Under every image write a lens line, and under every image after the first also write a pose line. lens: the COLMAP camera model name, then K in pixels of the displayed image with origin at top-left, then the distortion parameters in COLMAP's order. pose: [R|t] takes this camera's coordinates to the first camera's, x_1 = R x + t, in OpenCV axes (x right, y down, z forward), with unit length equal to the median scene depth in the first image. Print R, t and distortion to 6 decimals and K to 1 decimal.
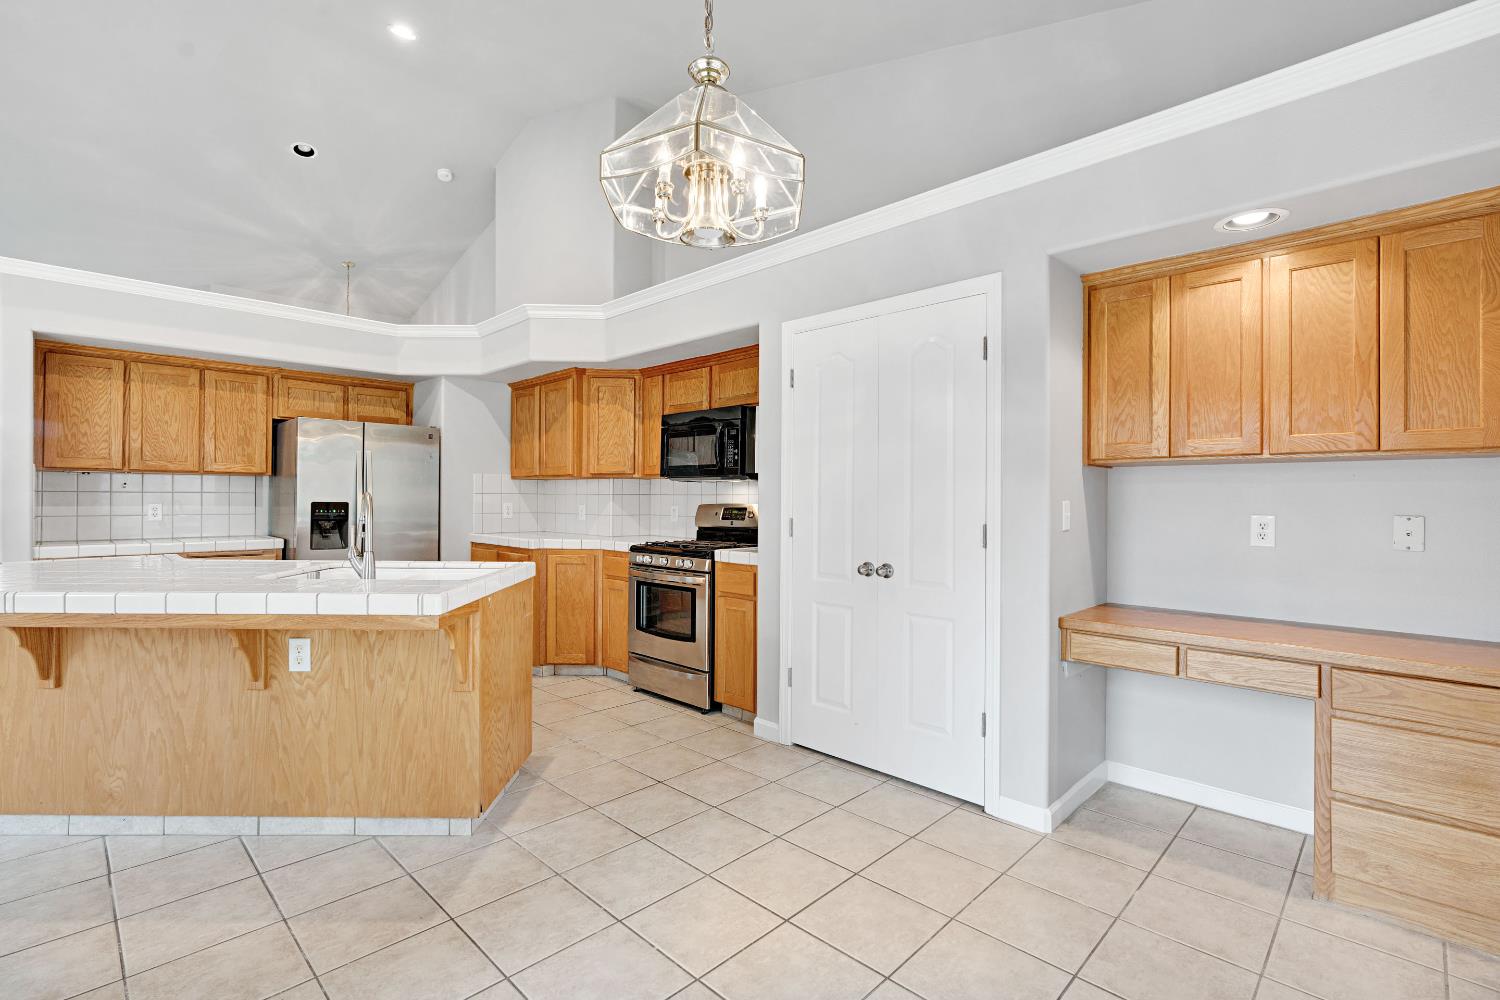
lens RADIAL K [[675.6, 0, 745.3], [0, 675.6, 500.5], [0, 0, 1]] dist [-0.007393, 0.003266]
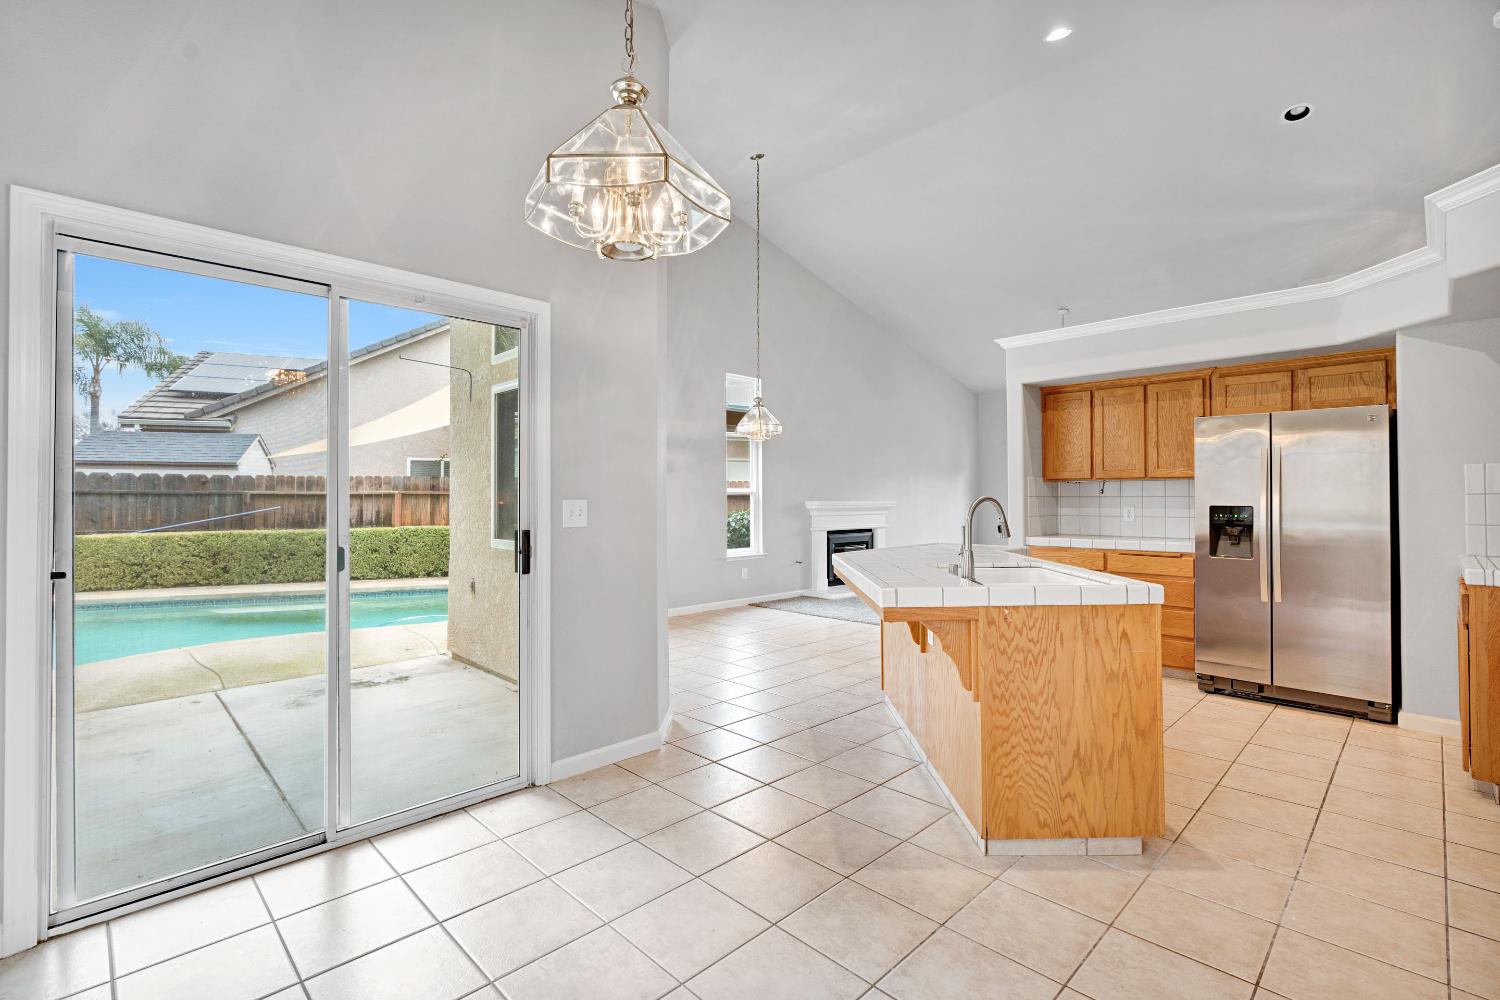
lens RADIAL K [[675.6, 0, 751.4], [0, 675.6, 494.2], [0, 0, 1]] dist [-0.007393, 0.003266]
pose [[0.004927, -0.015435, -0.999869, 0.344233], [-0.006358, 0.999860, -0.015466, 0.005580], [0.999968, 0.006433, 0.004828, 0.422883]]
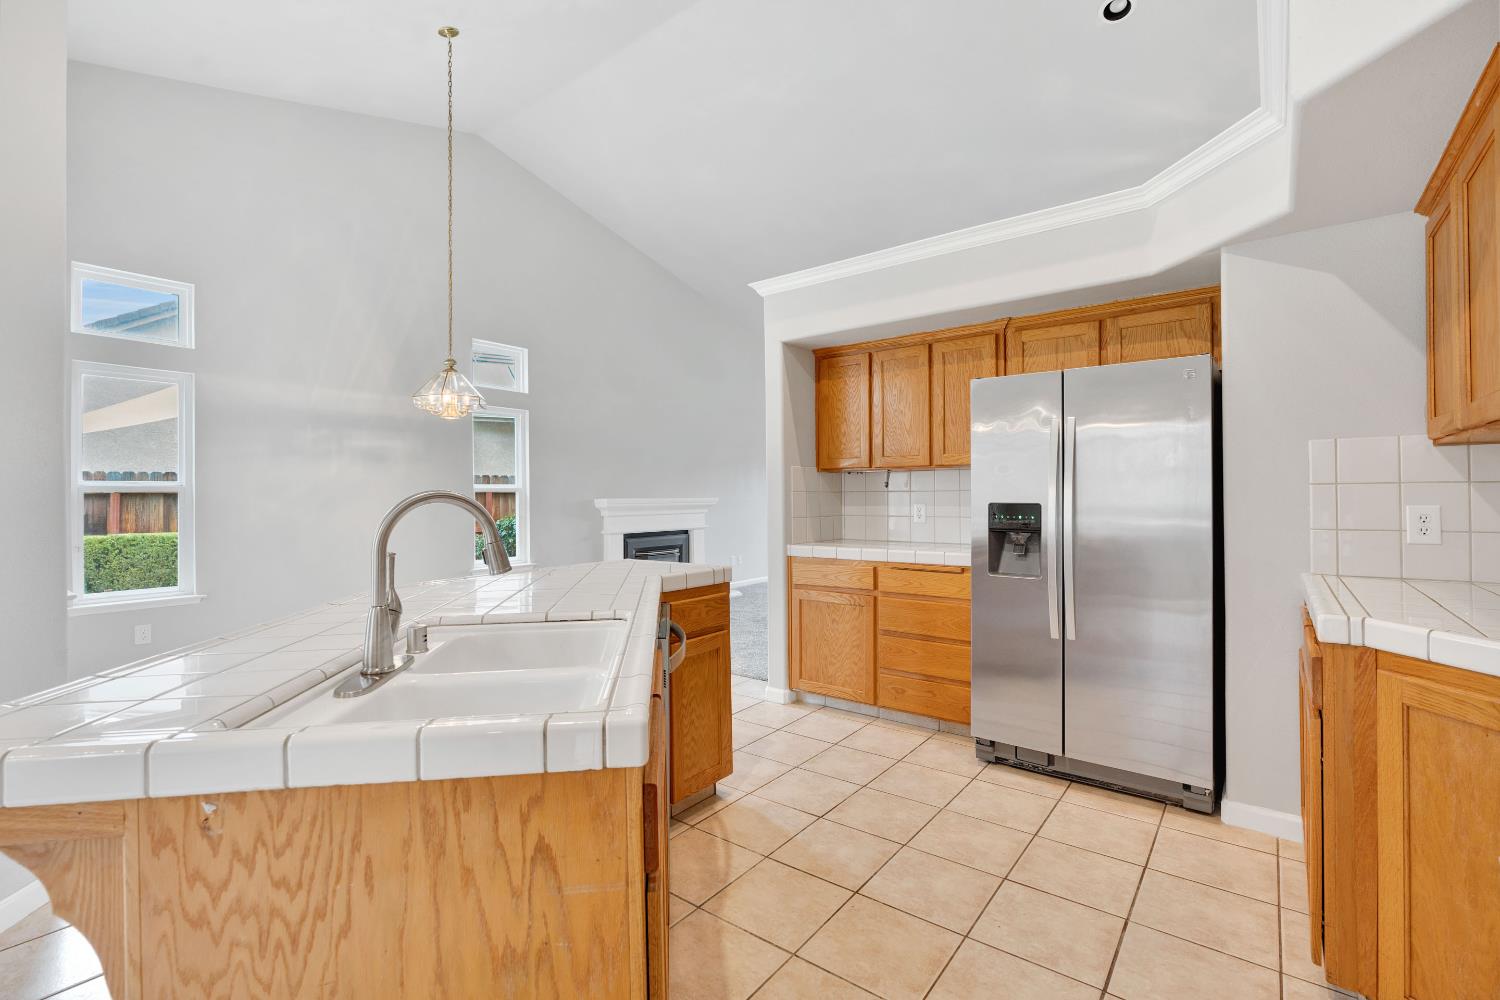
lens RADIAL K [[675.6, 0, 741.1], [0, 675.6, 499.1], [0, 0, 1]] dist [-0.007393, 0.003266]
pose [[0.132250, -0.004093, -0.991208, -0.011920], [0.001791, 0.999991, -0.003891, 0.000752], [0.991215, -0.001261, 0.132256, 0.787758]]
